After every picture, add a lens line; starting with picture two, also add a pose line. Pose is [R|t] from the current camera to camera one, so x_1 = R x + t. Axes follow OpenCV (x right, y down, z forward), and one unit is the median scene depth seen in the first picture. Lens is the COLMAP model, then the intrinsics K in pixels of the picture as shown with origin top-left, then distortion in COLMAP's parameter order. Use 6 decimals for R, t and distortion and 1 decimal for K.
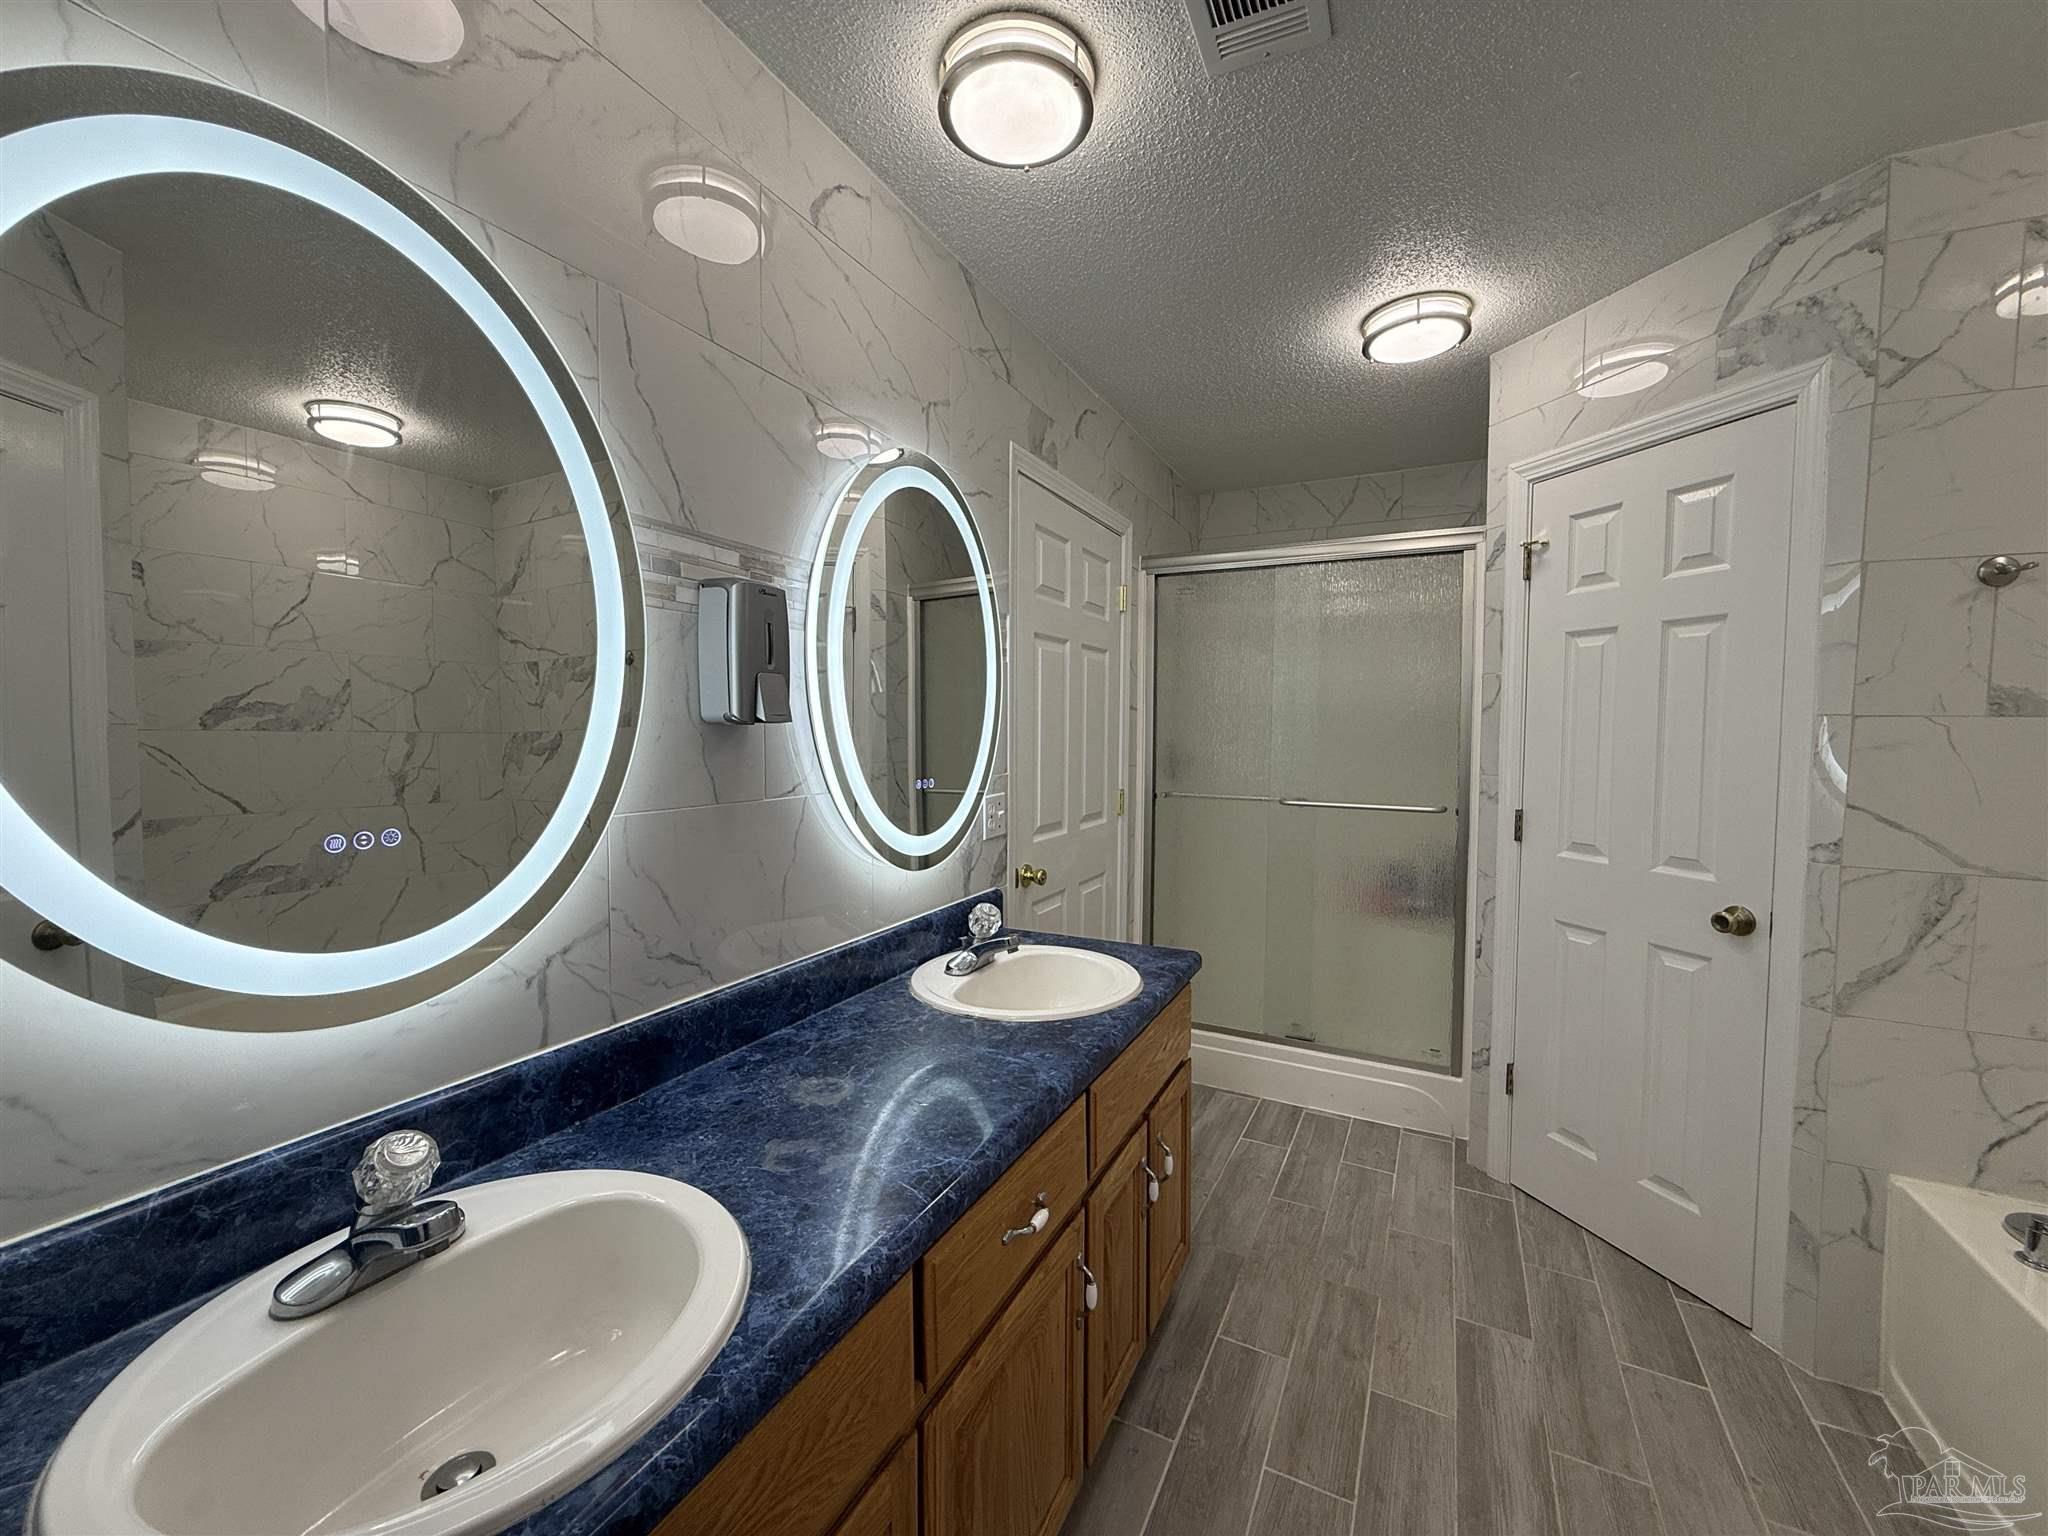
lens RADIAL K [[816.8, 0, 1017.9], [0, 816.8, 766.3], [0, 0, 1]] dist [0.002039, 0.000190]
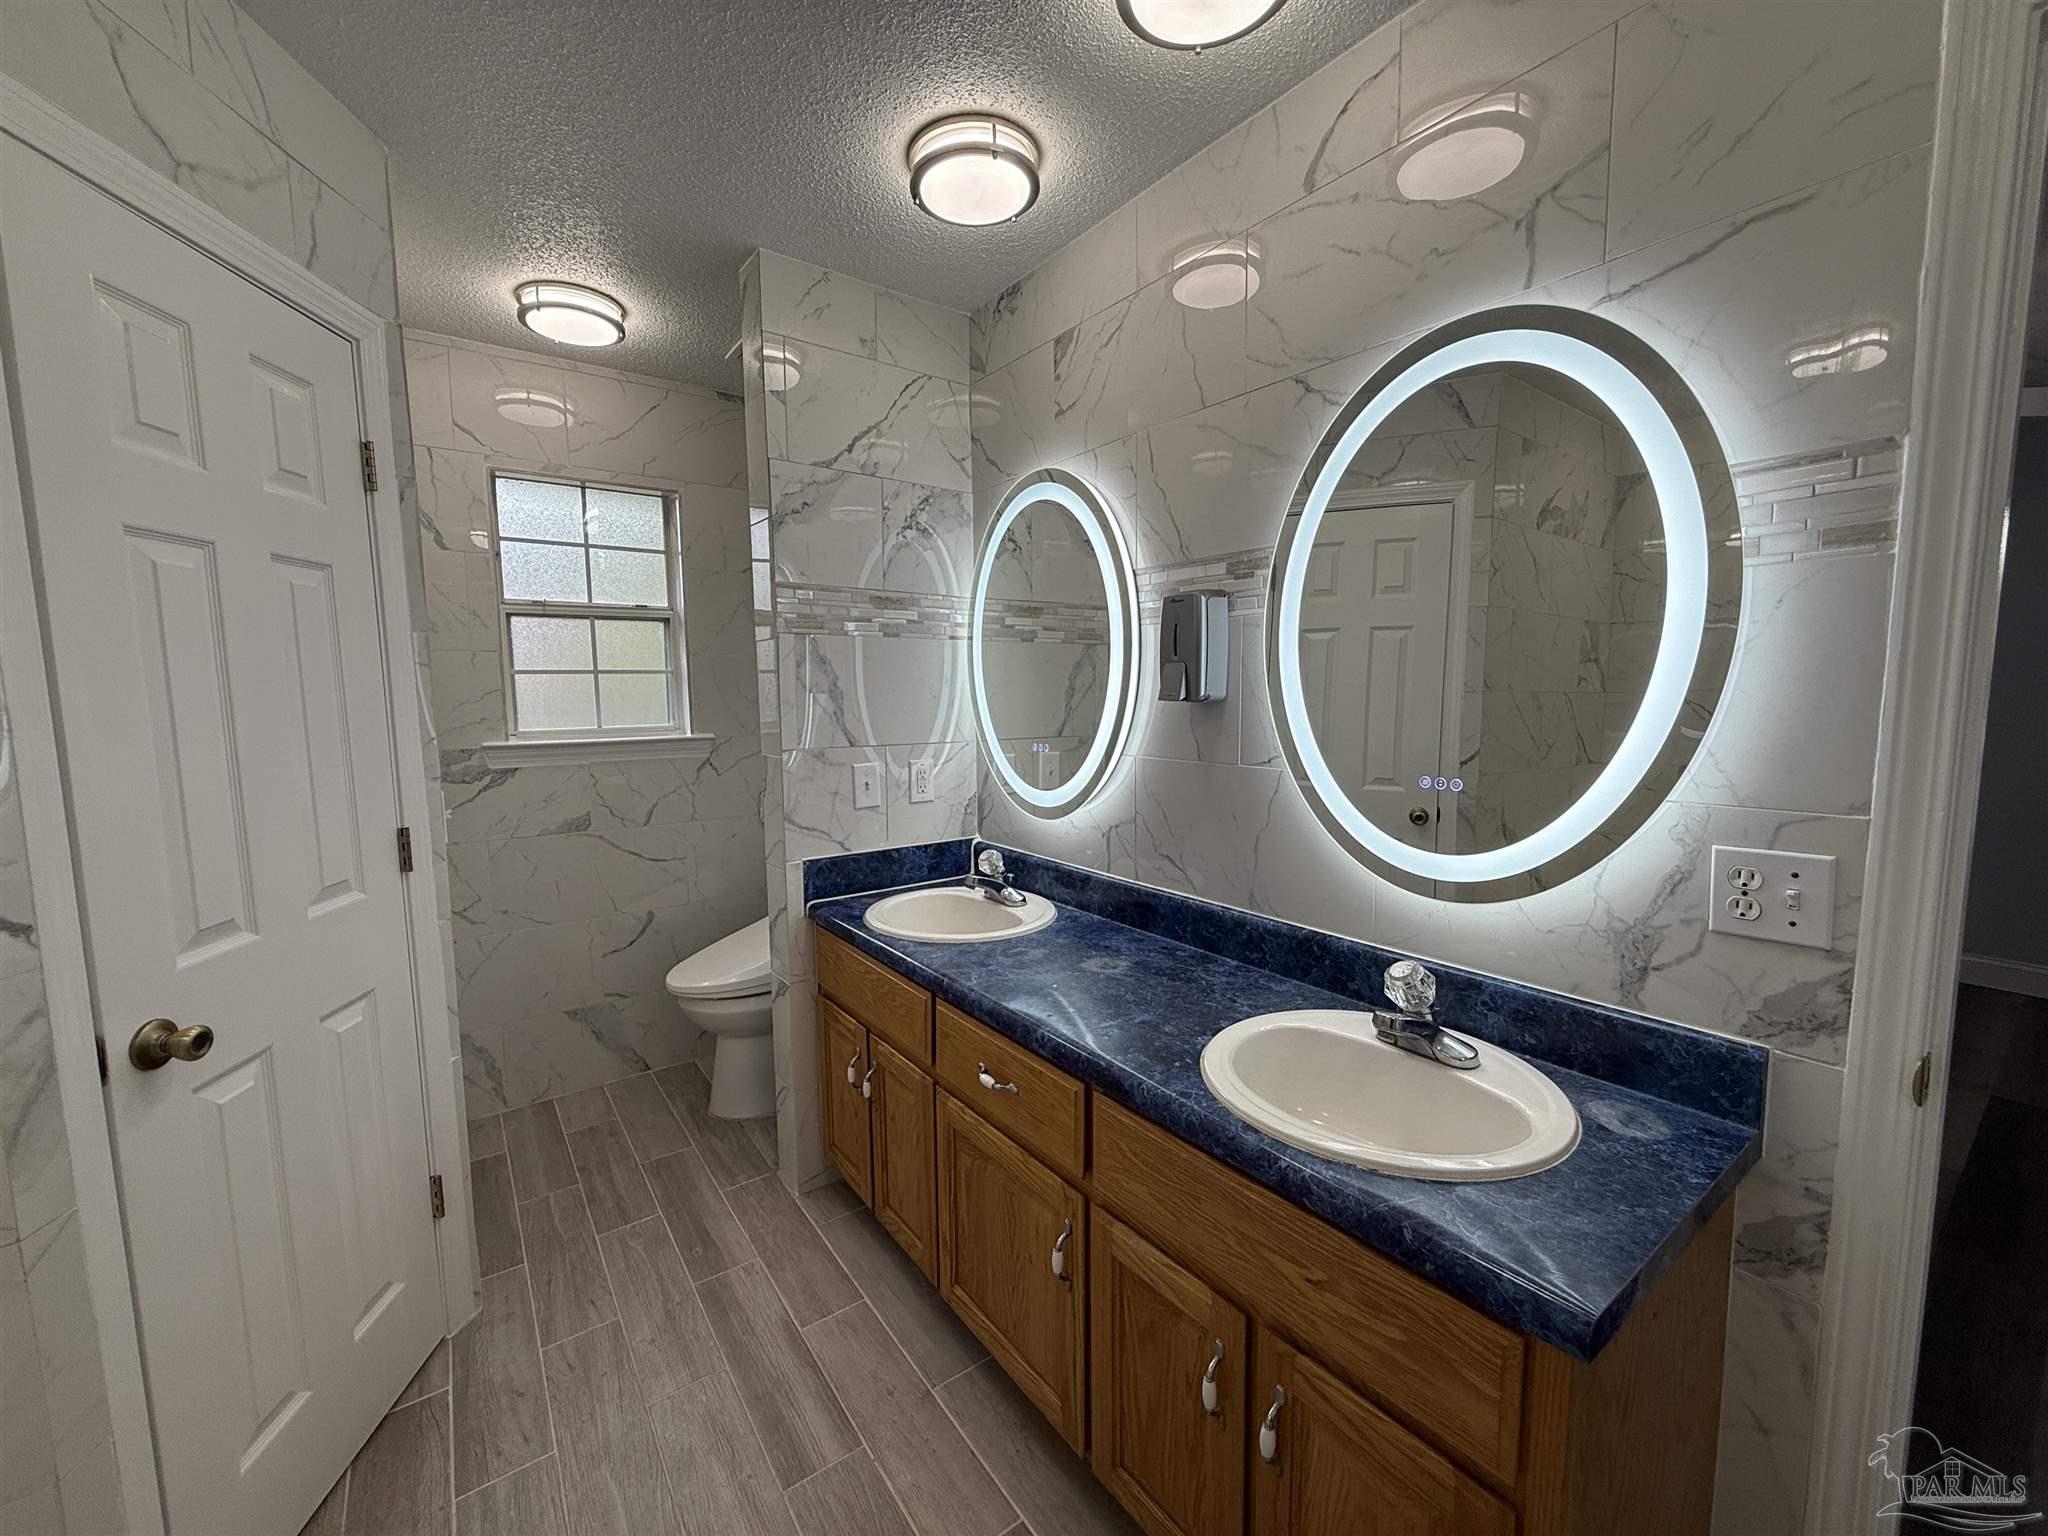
lens RADIAL K [[816.8, 0, 1025.0], [0, 816.8, 767.2], [0, 0, 1]] dist [0.002039, 0.000190]
pose [[-0.446764, 0.088544, -0.890259, 0.845027], [-0.031127, 0.992950, 0.114378, -0.078495], [0.894110, 0.078811, -0.440858, 1.188801]]
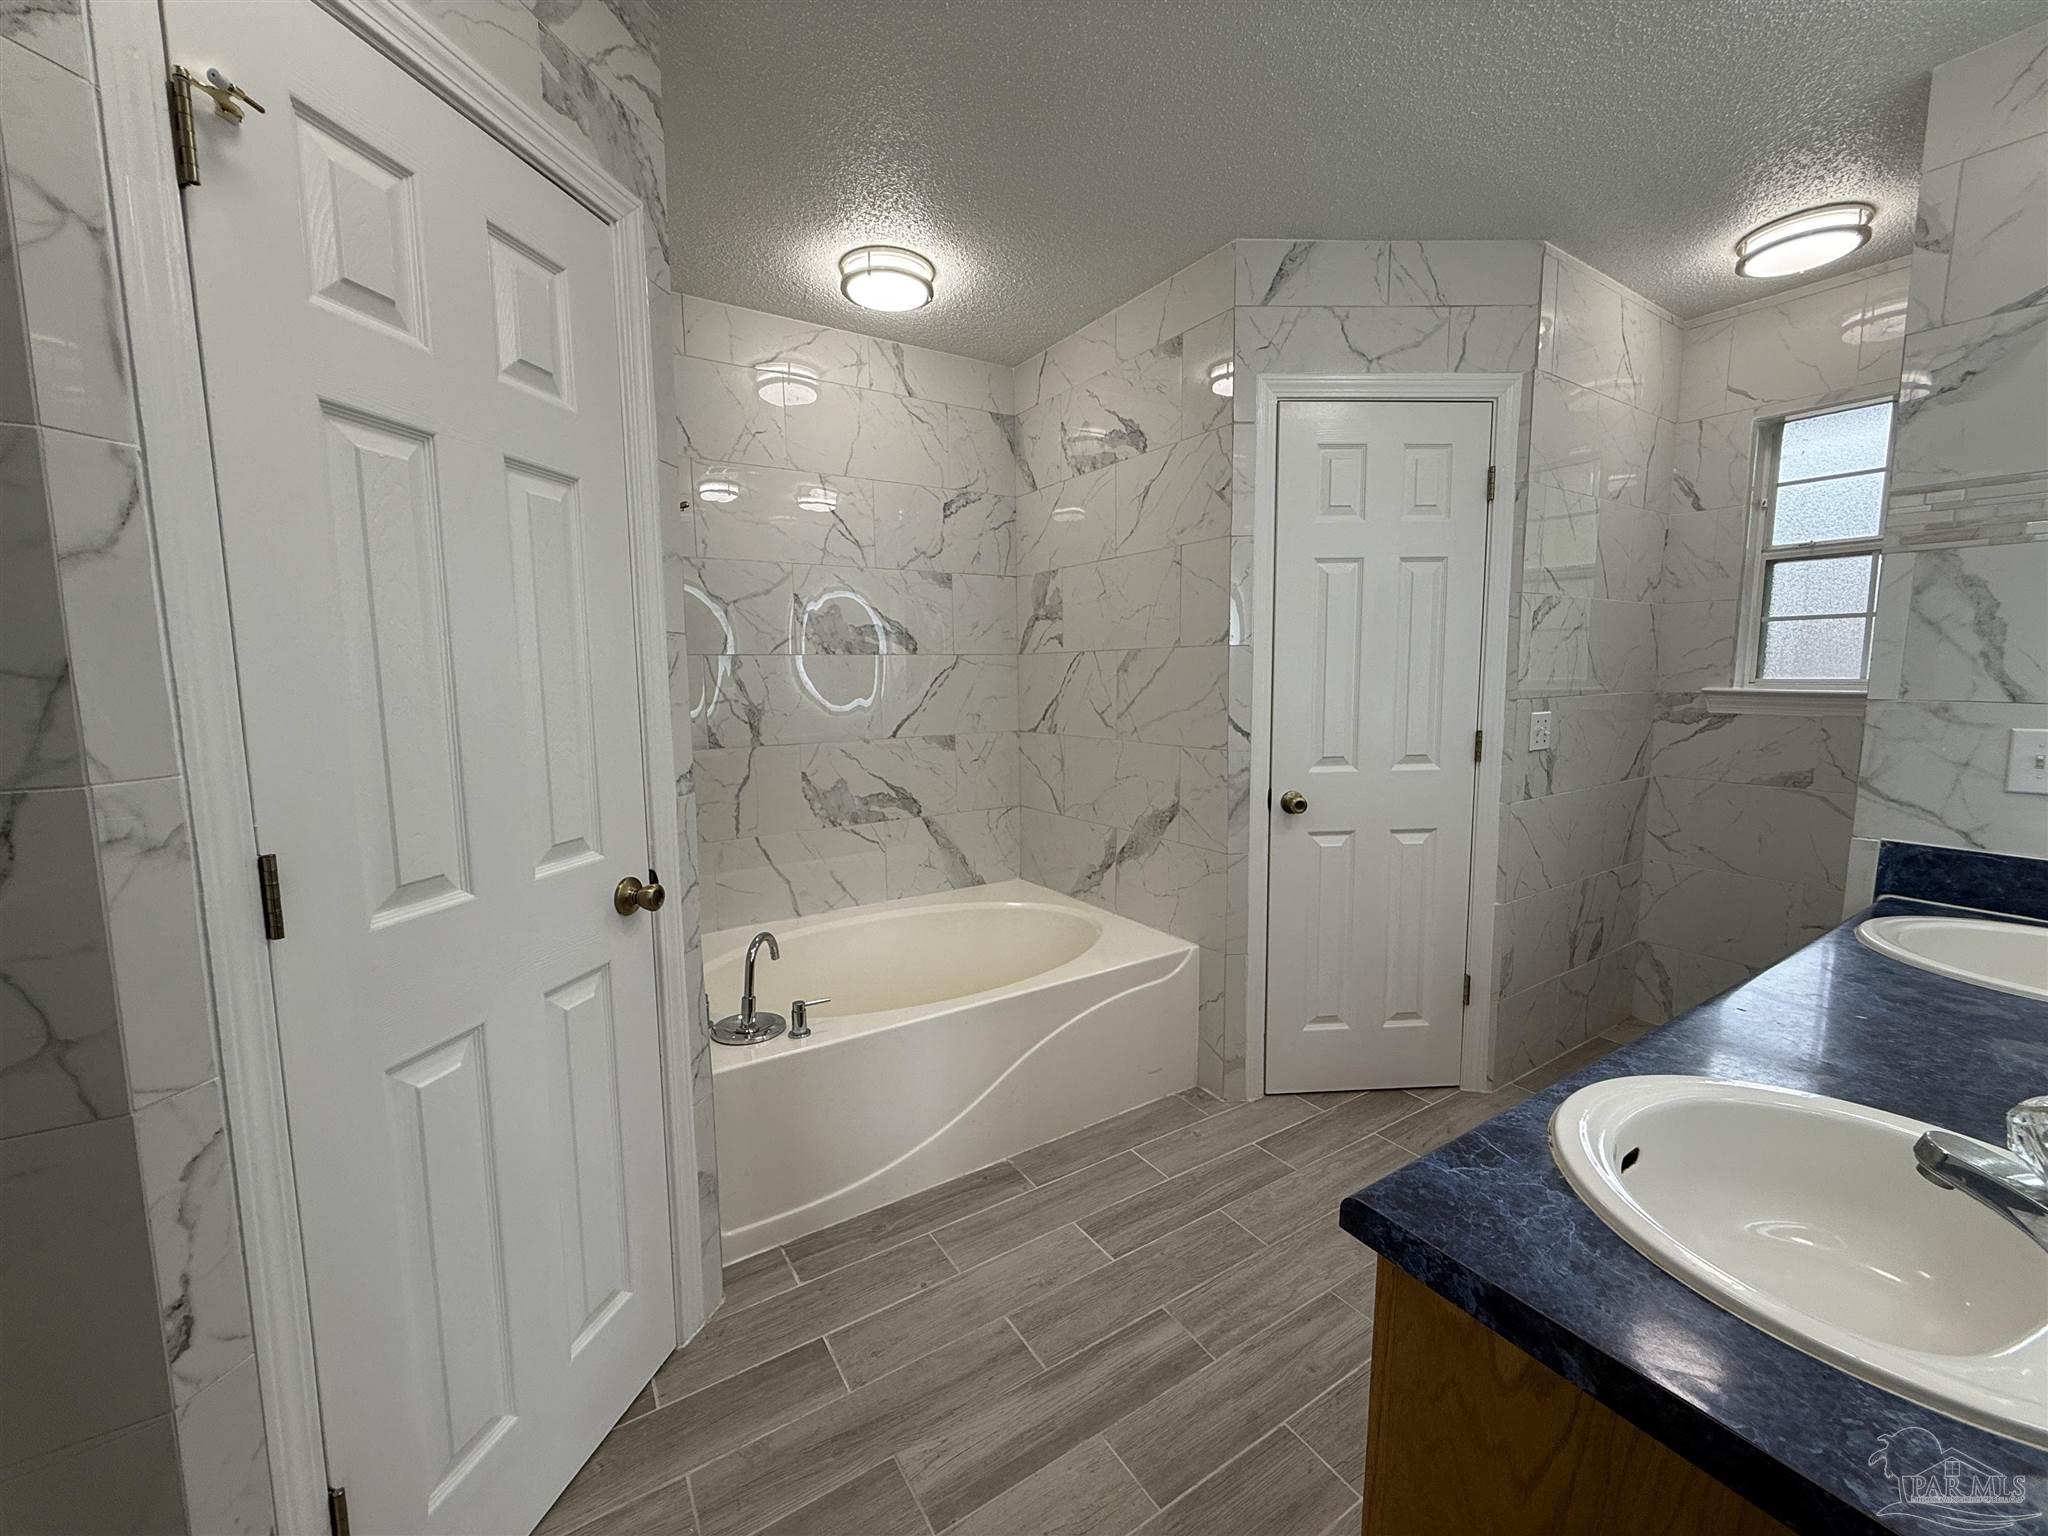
lens RADIAL K [[816.8, 0, 1017.5], [0, 816.8, 766.2], [0, 0, 1]] dist [0.002039, 0.000190]
pose [[-0.865255, -0.054981, 0.498307, 0.226741], [0.027351, 0.987311, 0.156426, -0.053450], [-0.500585, 0.148977, -0.852772, 1.797376]]
